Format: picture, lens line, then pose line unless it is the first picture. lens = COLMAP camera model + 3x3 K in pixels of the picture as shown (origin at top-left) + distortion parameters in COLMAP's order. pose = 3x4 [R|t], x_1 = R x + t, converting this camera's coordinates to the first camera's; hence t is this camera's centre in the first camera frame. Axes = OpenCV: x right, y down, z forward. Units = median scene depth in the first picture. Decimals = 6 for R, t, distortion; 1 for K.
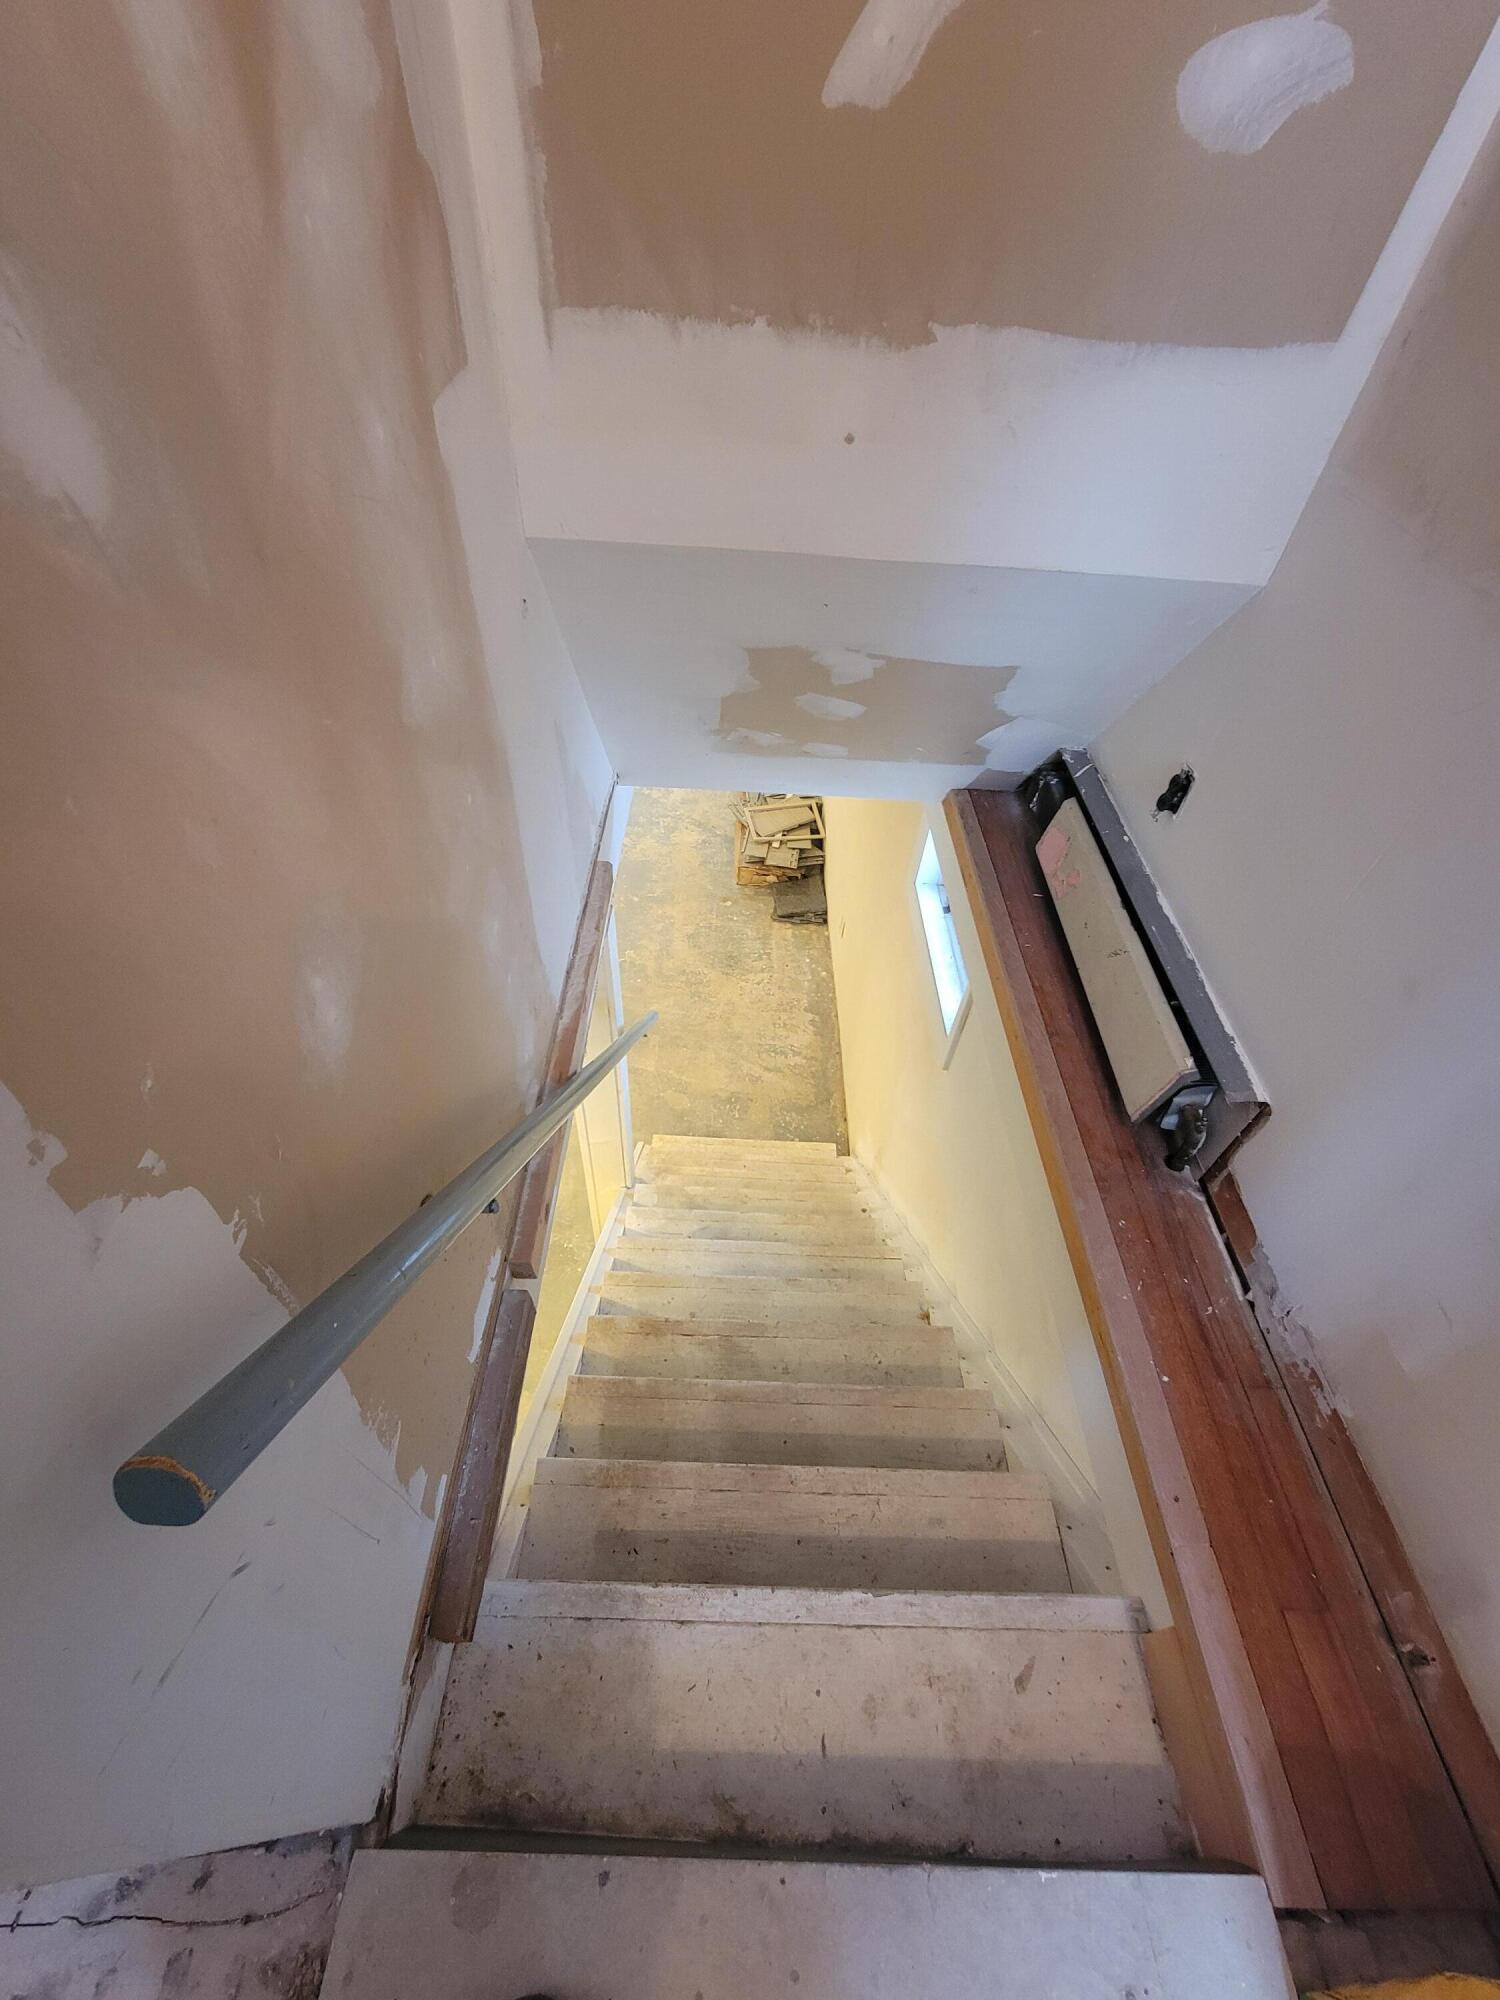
lens RADIAL K [[812.1, 0, 750.0], [0, 812.1, 1000.0], [0, 0, 1]] dist [-0.002881, 0.000074]
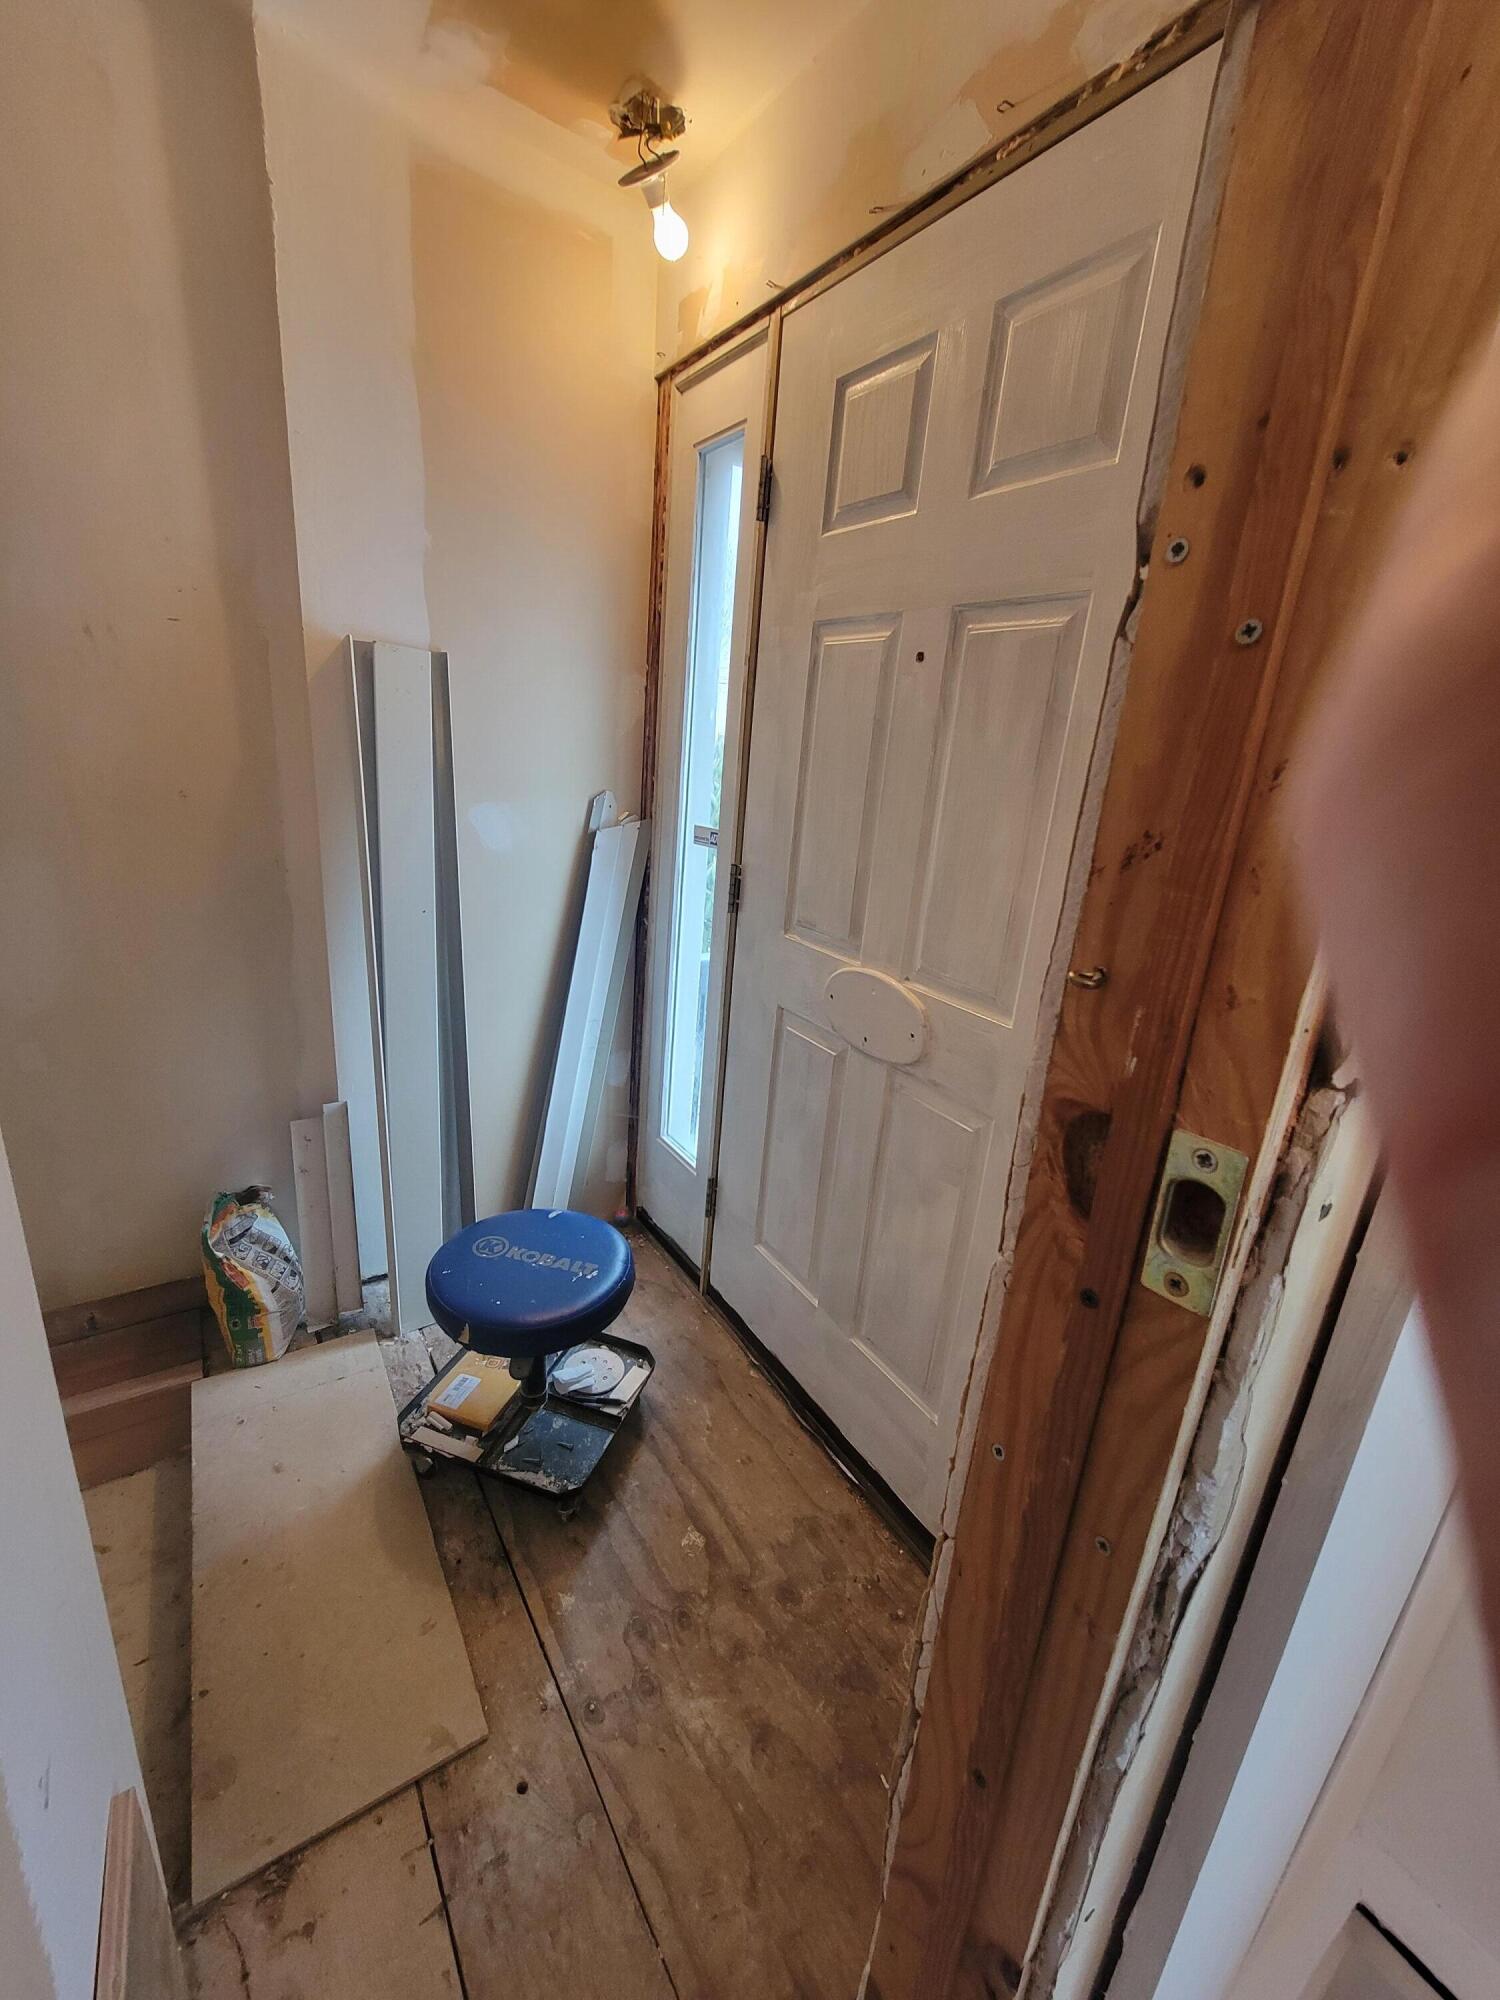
lens RADIAL K [[812.1, 0, 750.0], [0, 812.1, 1000.0], [0, 0, 1]] dist [-0.002881, 0.000074]
pose [[-0.553008, -0.336258, 0.762308, -1.371906], [0.529749, 0.564281, 0.633208, -0.028129], [-0.643077, 0.754001, -0.133919, -0.375941]]
